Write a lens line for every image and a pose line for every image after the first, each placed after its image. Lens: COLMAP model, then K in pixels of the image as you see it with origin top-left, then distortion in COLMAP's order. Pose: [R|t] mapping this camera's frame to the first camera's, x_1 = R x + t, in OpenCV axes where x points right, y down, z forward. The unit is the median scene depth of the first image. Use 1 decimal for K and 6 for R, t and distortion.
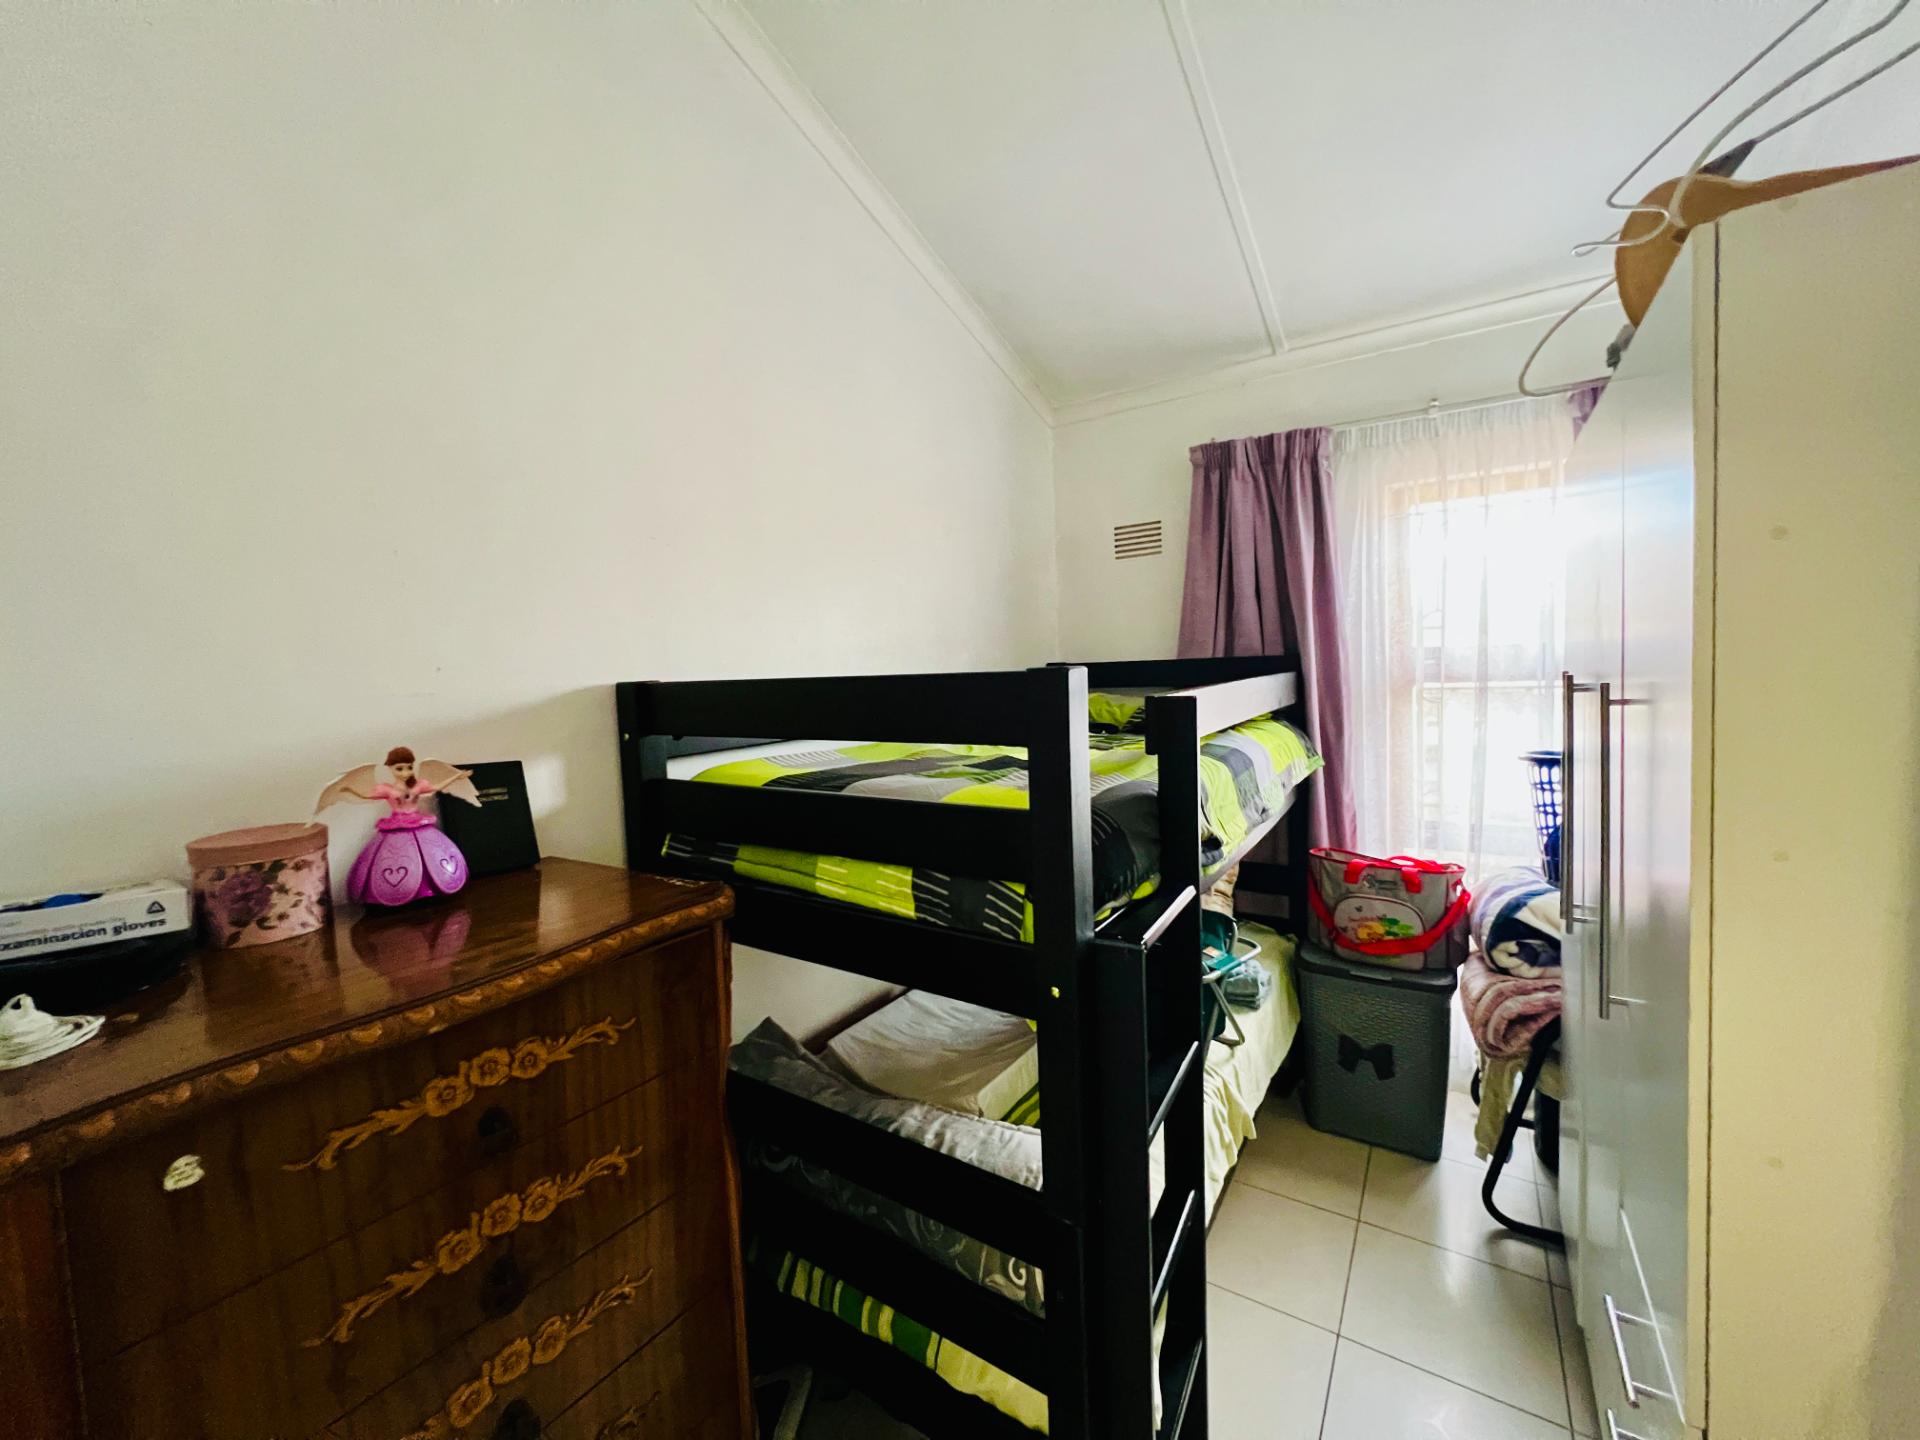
lens RADIAL K [[766.8, 0, 956.7], [0, 766.8, 717.1], [0, 0, 1]] dist [-0.002766, 0.000966]
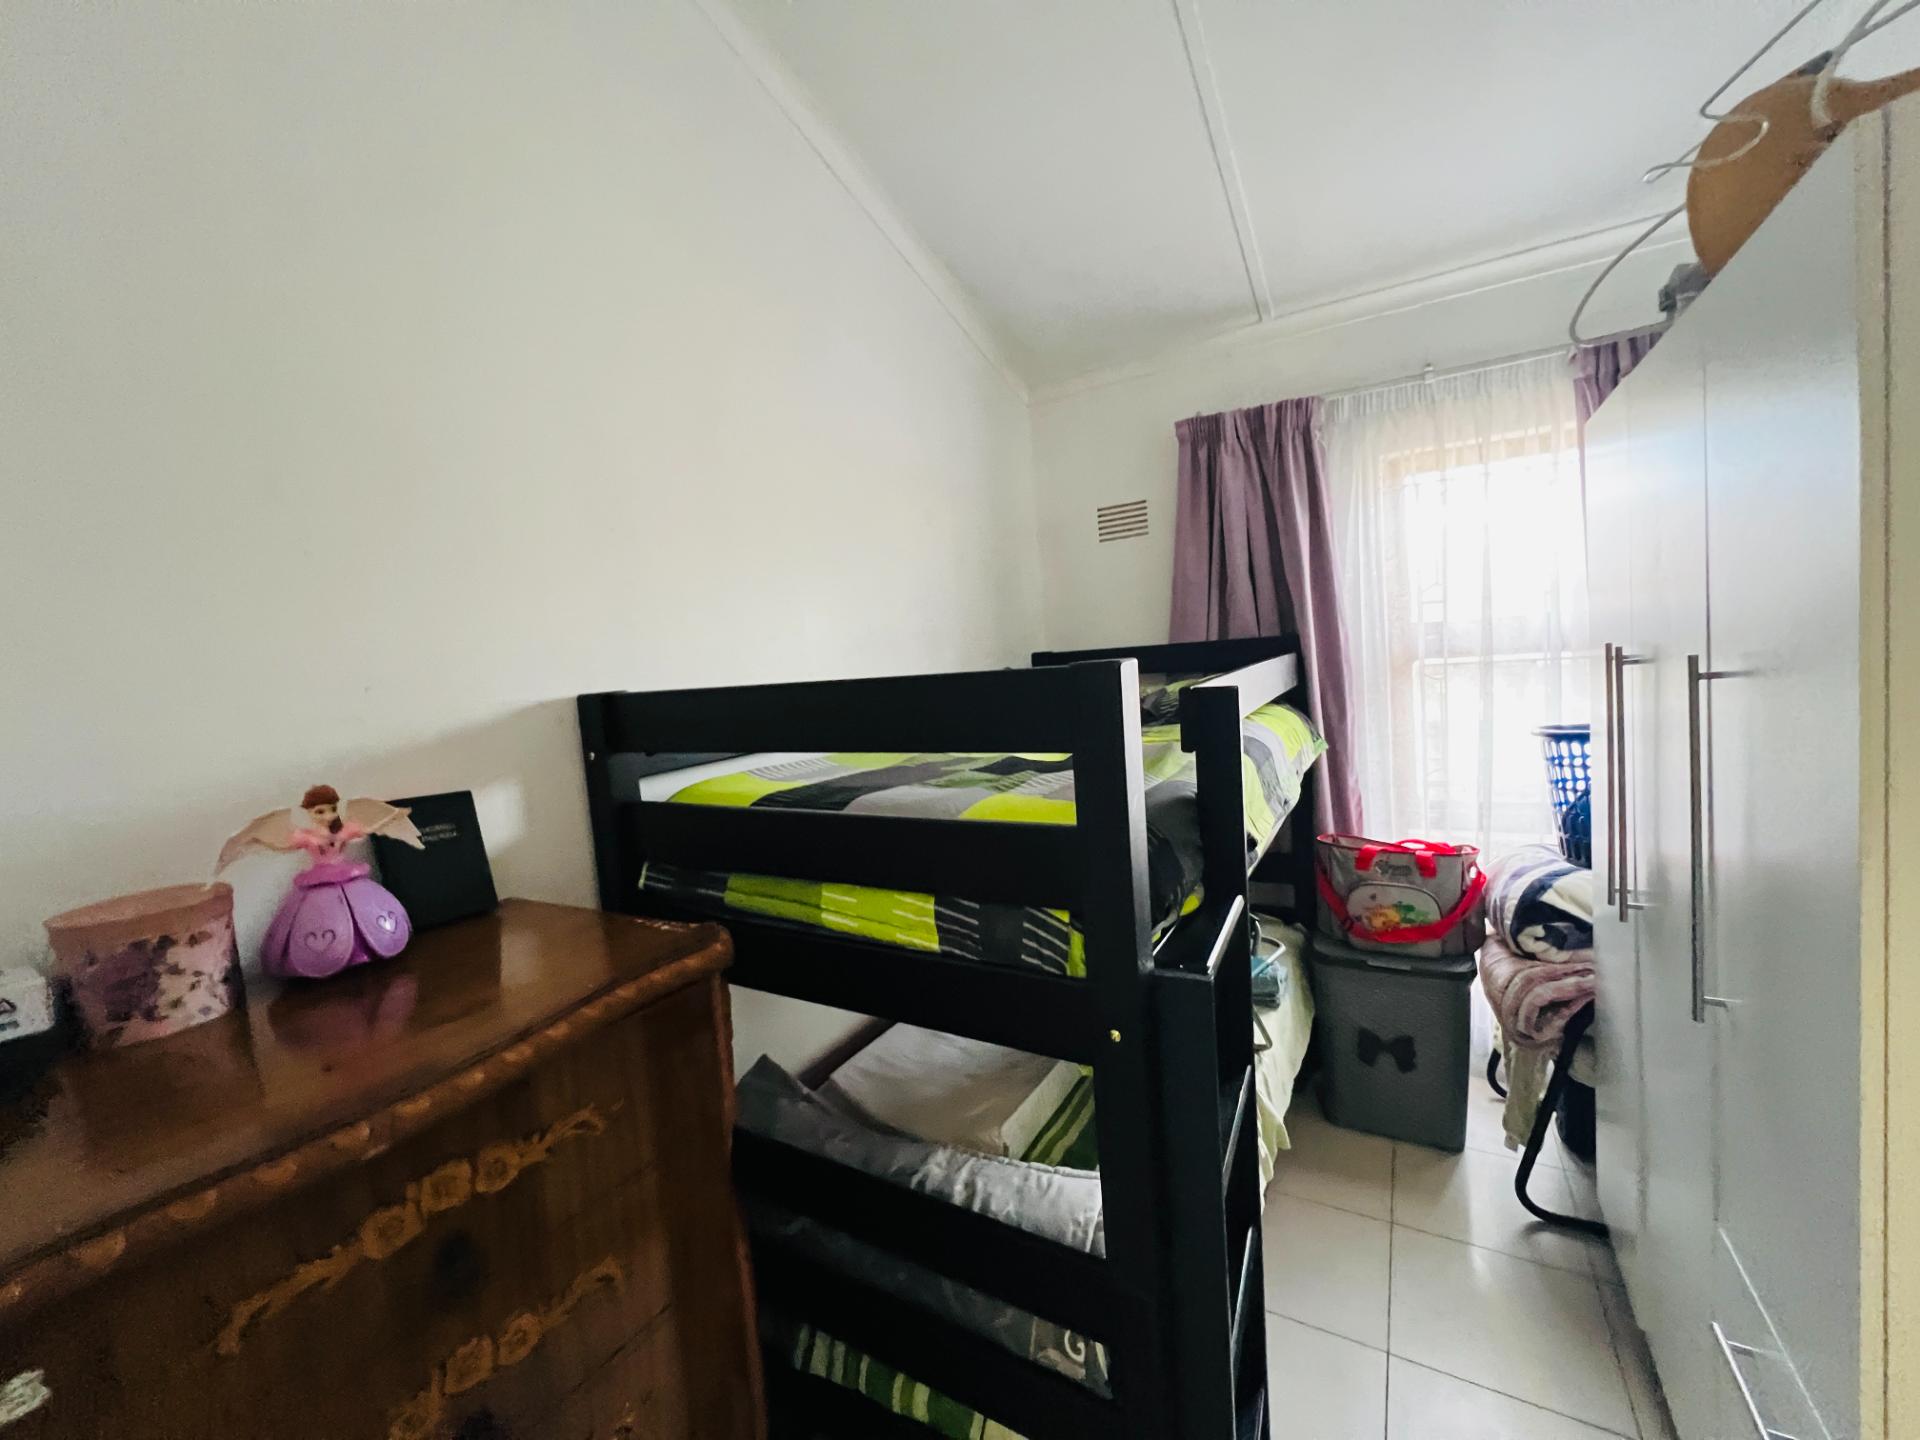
lens RADIAL K [[766.8, 0, 956.7], [0, 766.8, 717.1], [0, 0, 1]] dist [-0.002766, 0.000966]
pose [[0.998083, -0.040824, 0.046508, -0.052528], [0.040278, 0.999109, 0.012616, -0.013313], [-0.046981, -0.010719, 0.998838, 0.101436]]
